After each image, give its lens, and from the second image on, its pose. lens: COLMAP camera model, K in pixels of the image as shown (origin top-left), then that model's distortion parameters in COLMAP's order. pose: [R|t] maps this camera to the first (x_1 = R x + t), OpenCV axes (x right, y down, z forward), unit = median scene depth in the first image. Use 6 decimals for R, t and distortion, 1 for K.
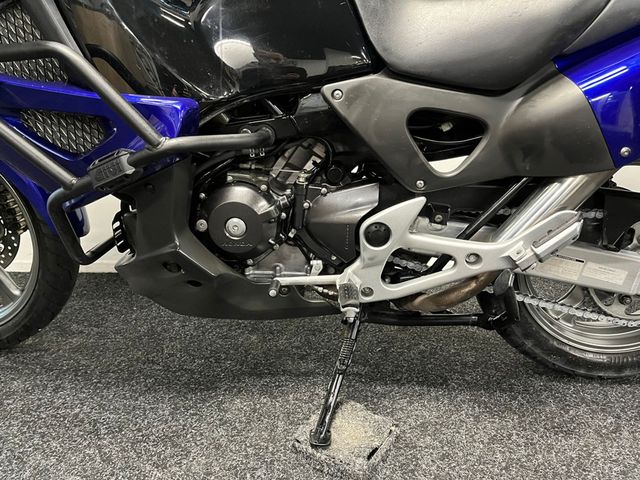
lens RADIAL K [[486.6, 0, 318.4], [0, 486.6, 238.5], [0, 0, 1]] dist [0.061453, -0.063269]
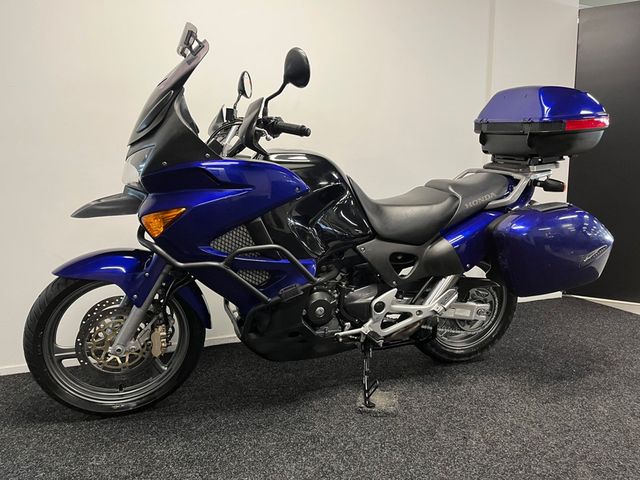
lens RADIAL K [[486.6, 0, 322.4], [0, 486.6, 237.4], [0, 0, 1]] dist [0.061453, -0.063269]
pose [[0.923026, -0.063808, 0.379410, -0.937587], [0.112266, 0.987903, -0.106979, -0.112468], [-0.367994, 0.141339, 0.919023, -0.996333]]
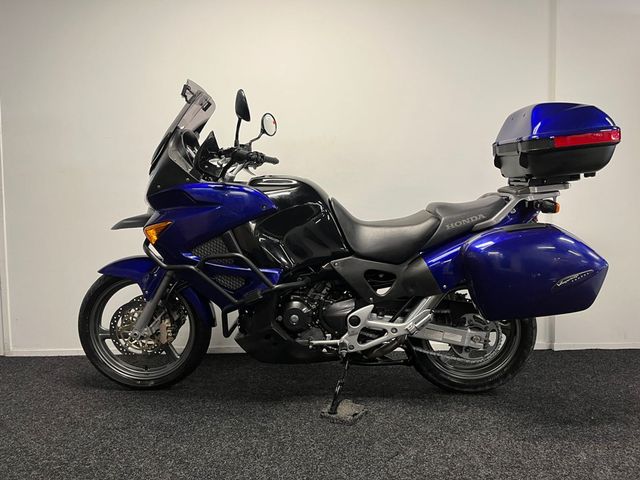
lens RADIAL K [[486.6, 0, 319.4], [0, 486.6, 237.9], [0, 0, 1]] dist [0.061453, -0.063269]
pose [[0.999833, -0.015760, 0.009304, -0.063979], [0.017409, 0.975826, -0.217856, 0.109497], [-0.005646, 0.217981, 0.975937, -1.373207]]
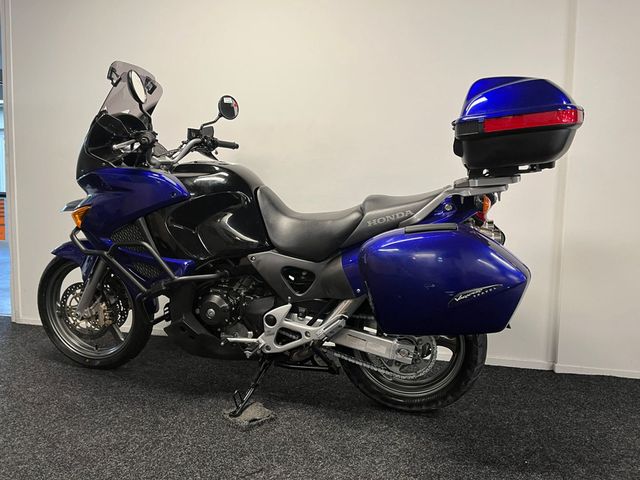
lens RADIAL K [[486.6, 0, 320.4], [0, 486.6, 240.0], [0, 0, 1]] dist [0.061453, -0.063269]
pose [[0.975404, 0.032700, -0.217985, 0.793876], [-0.072326, 0.981663, -0.176370, 0.007755], [0.208221, 0.187798, 0.959883, -1.107552]]
